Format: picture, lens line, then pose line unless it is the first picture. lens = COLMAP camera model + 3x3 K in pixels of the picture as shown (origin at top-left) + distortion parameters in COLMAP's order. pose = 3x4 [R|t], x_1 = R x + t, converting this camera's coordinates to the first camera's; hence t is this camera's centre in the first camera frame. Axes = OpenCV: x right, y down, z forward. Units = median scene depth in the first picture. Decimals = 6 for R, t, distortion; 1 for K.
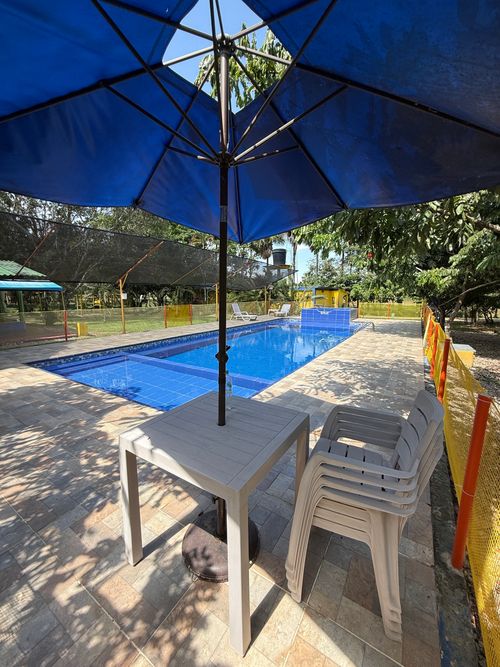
lens RADIAL K [[266.1, 0, 250.0], [0, 266.1, 333.5], [0, 0, 1]] dist [-0.000720, -0.000233]
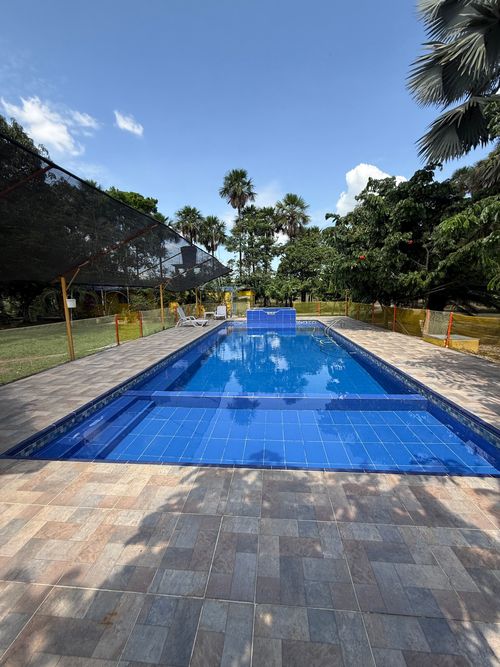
lens RADIAL K [[266.1, 0, 250.0], [0, 266.1, 333.5], [0, 0, 1]] dist [-0.000720, -0.000233]
pose [[0.890748, -0.084572, 0.446561, -0.845582], [0.083908, 0.996246, 0.021306, -0.098169], [-0.446686, 0.018492, 0.894500, 0.497816]]
